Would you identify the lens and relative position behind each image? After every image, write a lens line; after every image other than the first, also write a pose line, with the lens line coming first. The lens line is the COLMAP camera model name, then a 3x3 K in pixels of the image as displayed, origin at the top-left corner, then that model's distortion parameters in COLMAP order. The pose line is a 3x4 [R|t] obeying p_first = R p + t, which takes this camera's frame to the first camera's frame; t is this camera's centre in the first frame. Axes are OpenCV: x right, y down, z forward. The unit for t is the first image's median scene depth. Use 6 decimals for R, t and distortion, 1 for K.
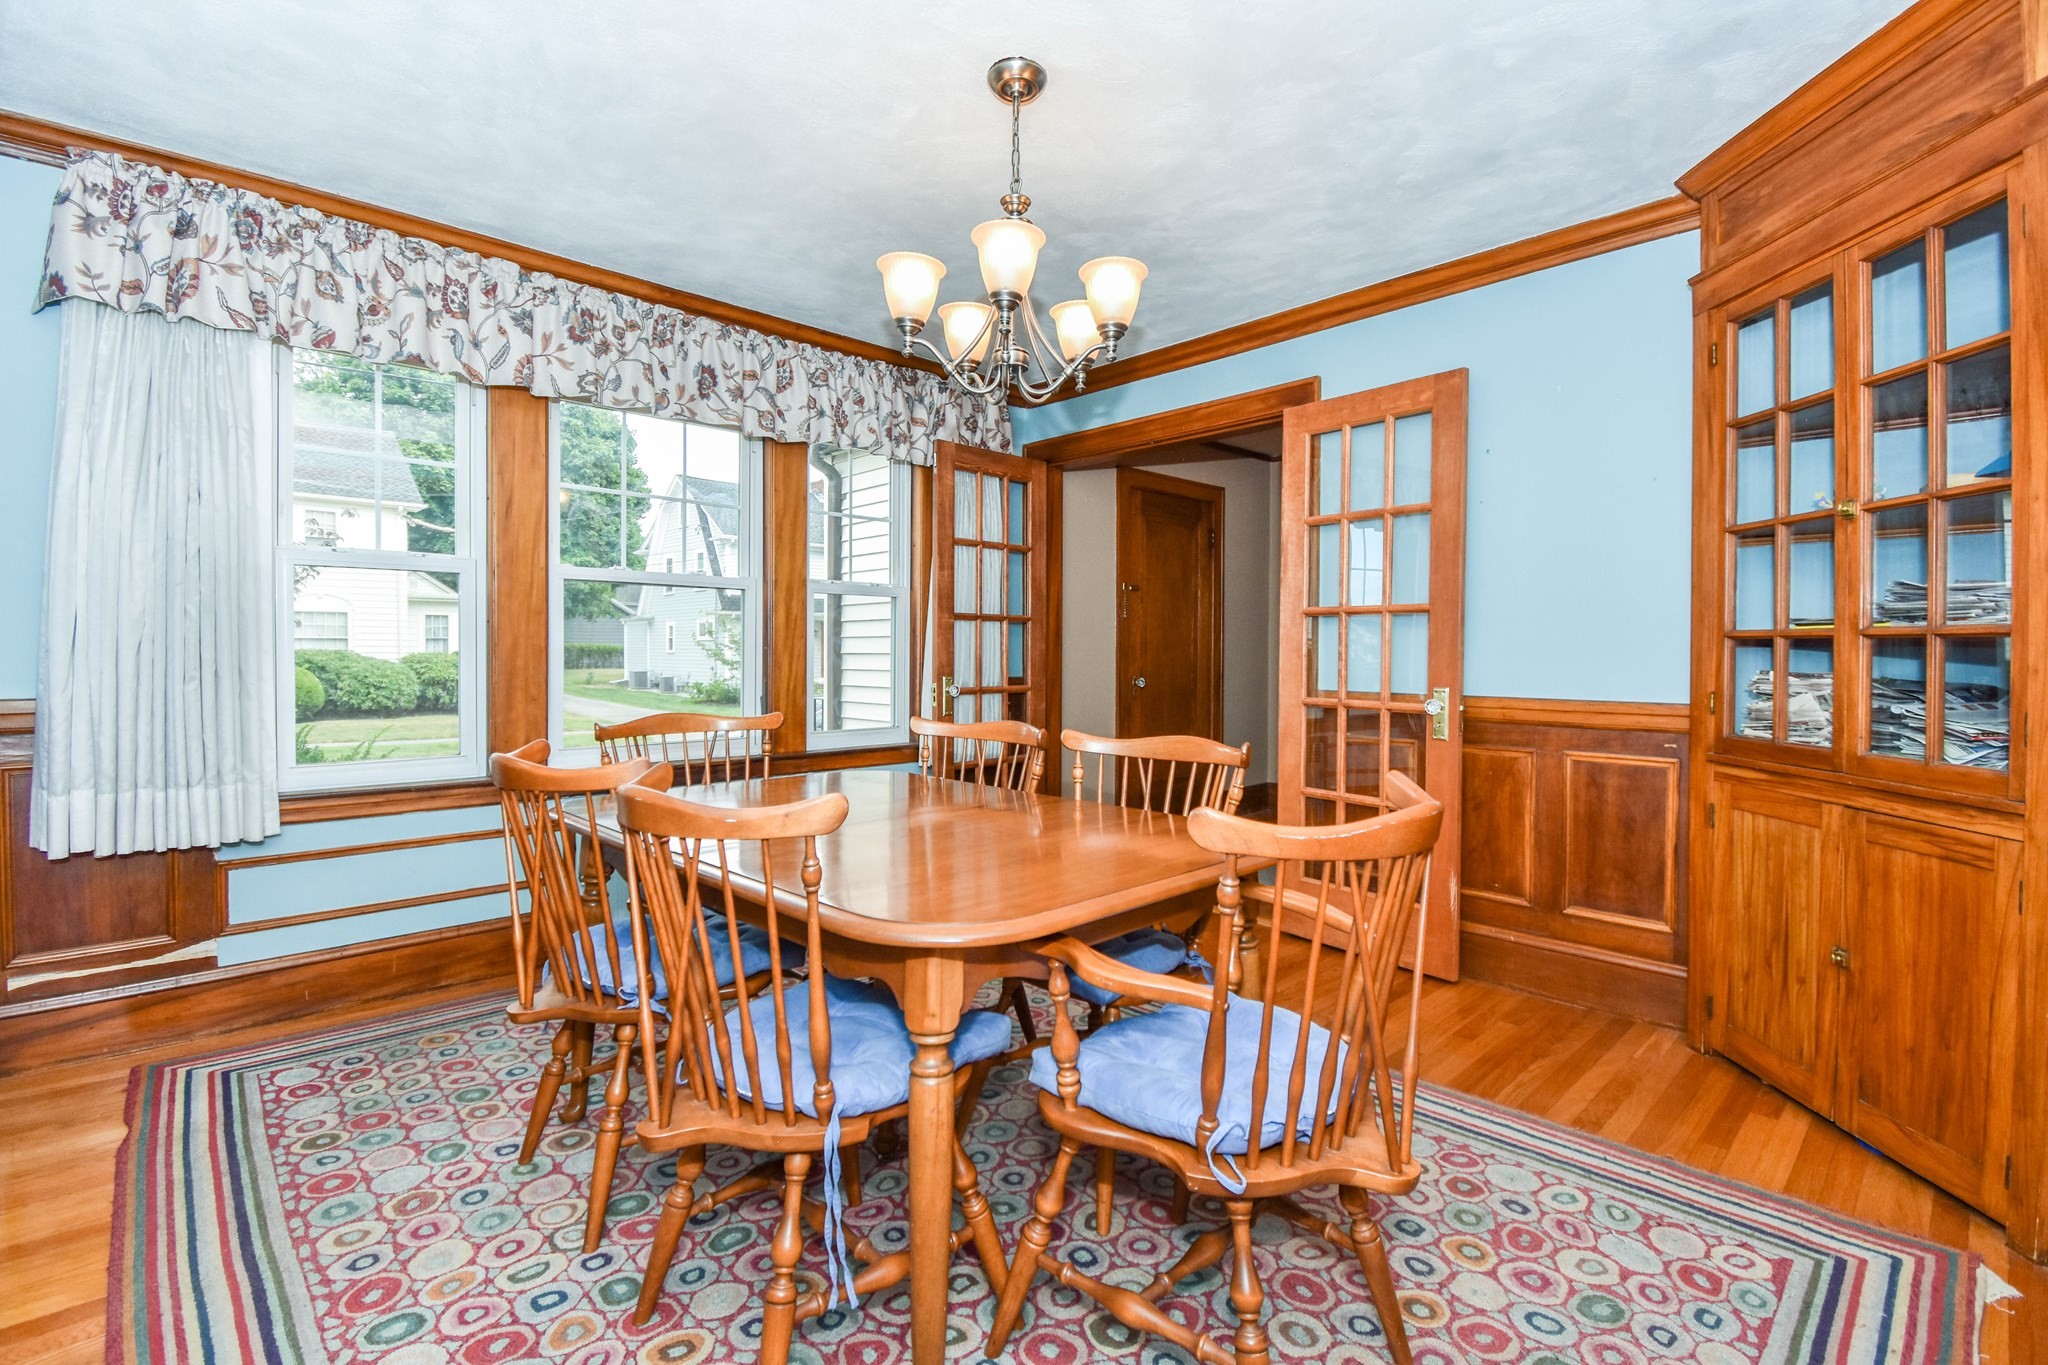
lens RADIAL K [[927.4, 0, 1012.0], [0, 927.4, 662.7], [0, 0, 1]] dist [0.003387, -0.009115]
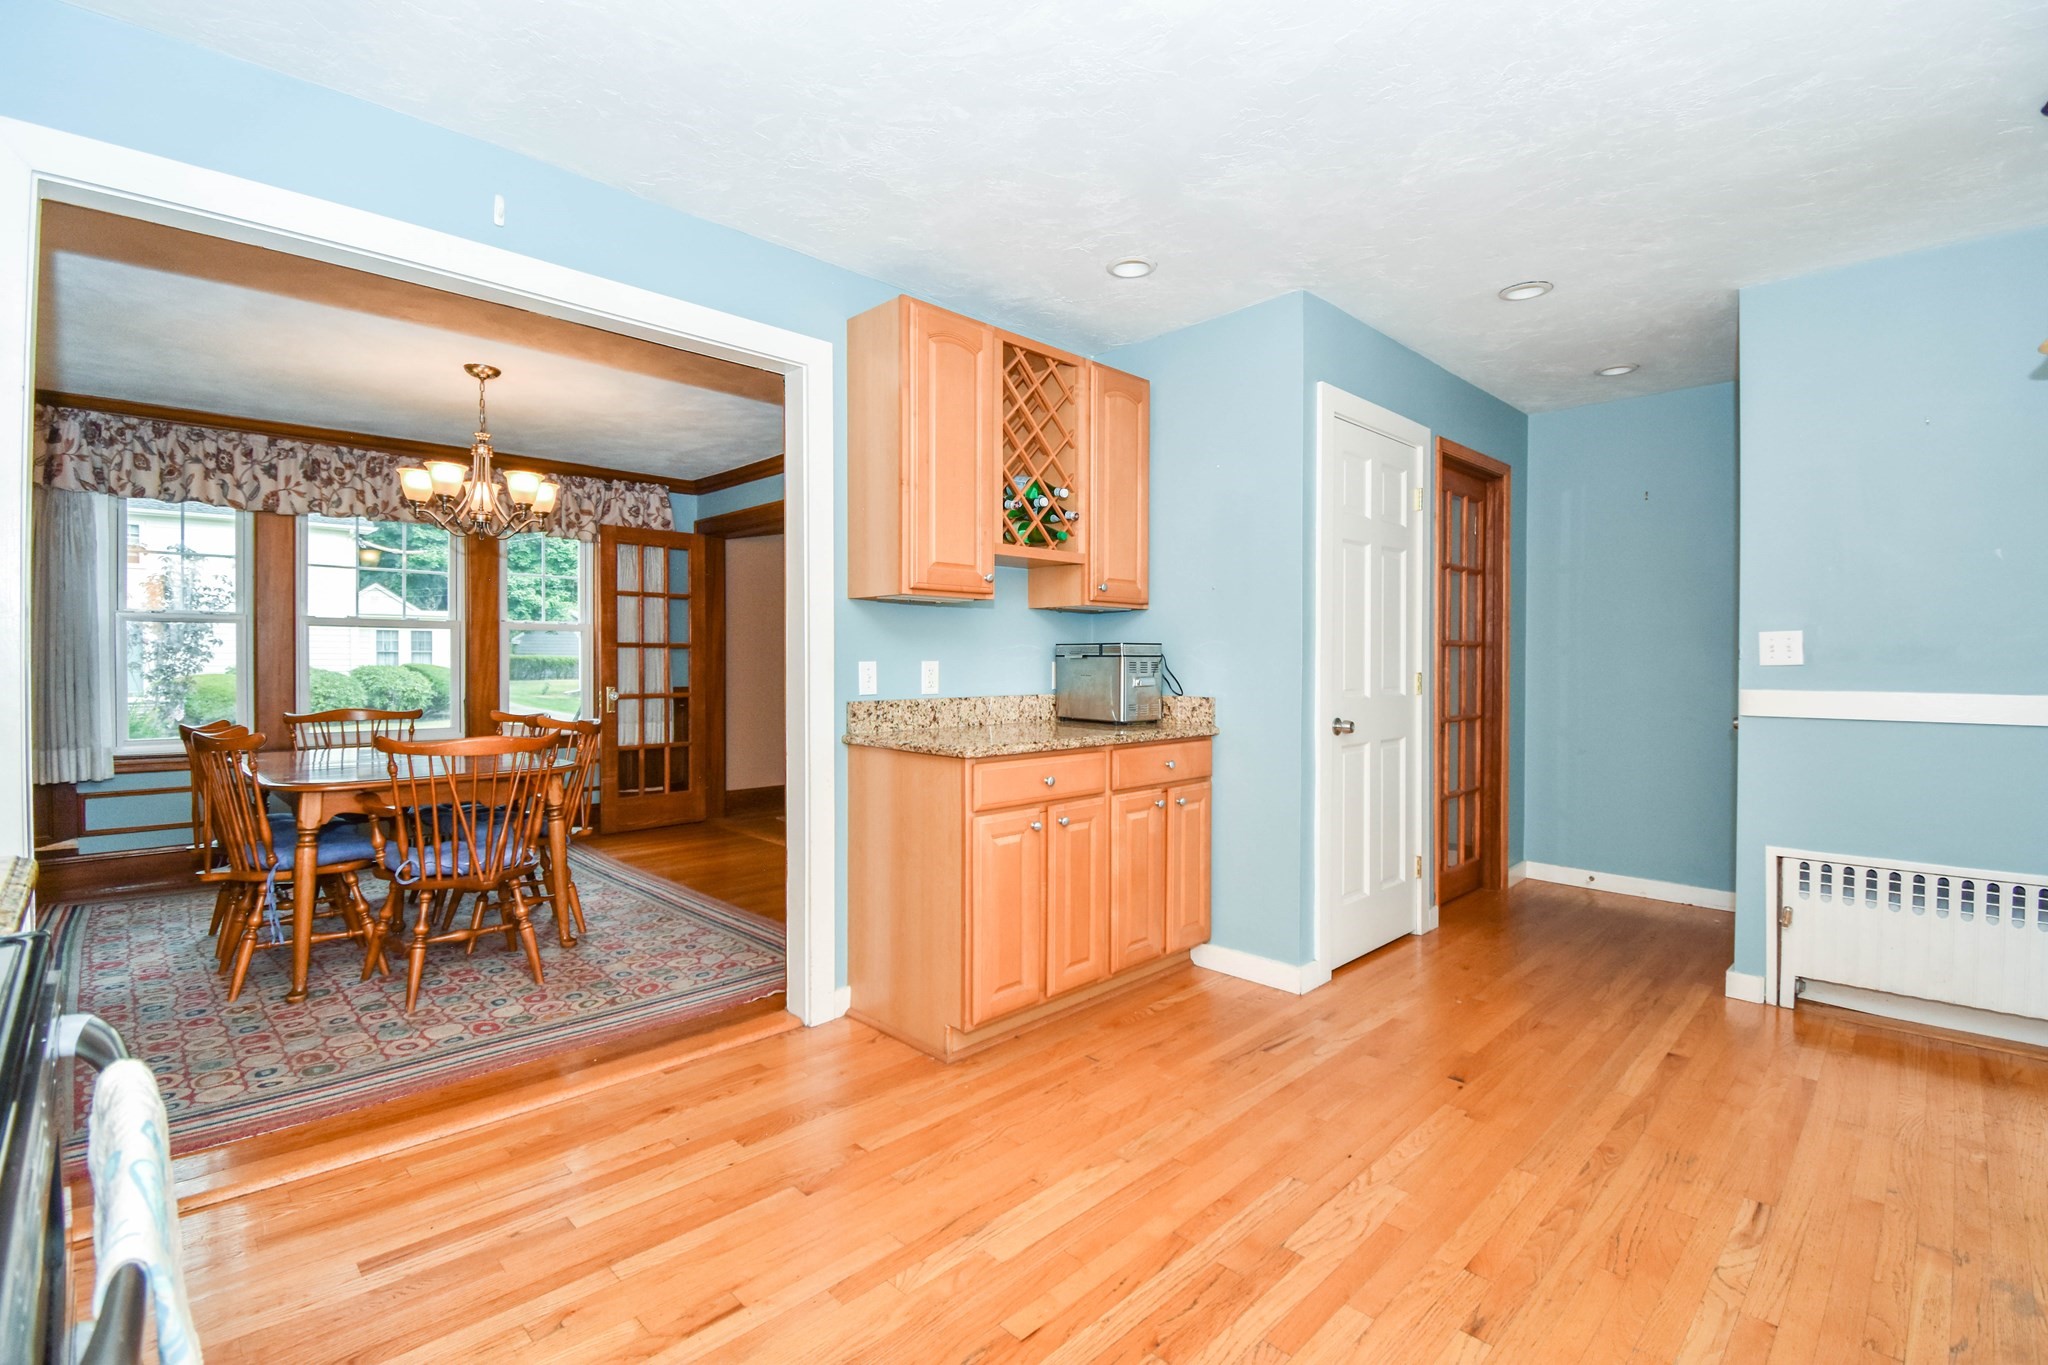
lens RADIAL K [[927.4, 0, 990.6], [0, 927.4, 672.0], [0, 0, 1]] dist [0.003387, -0.009115]
pose [[0.999999, 0.000272, 0.000973, 0.749657], [-0.000270, 0.999997, -0.002296, -0.006994], [-0.000973, 0.002296, 0.999997, -0.644344]]
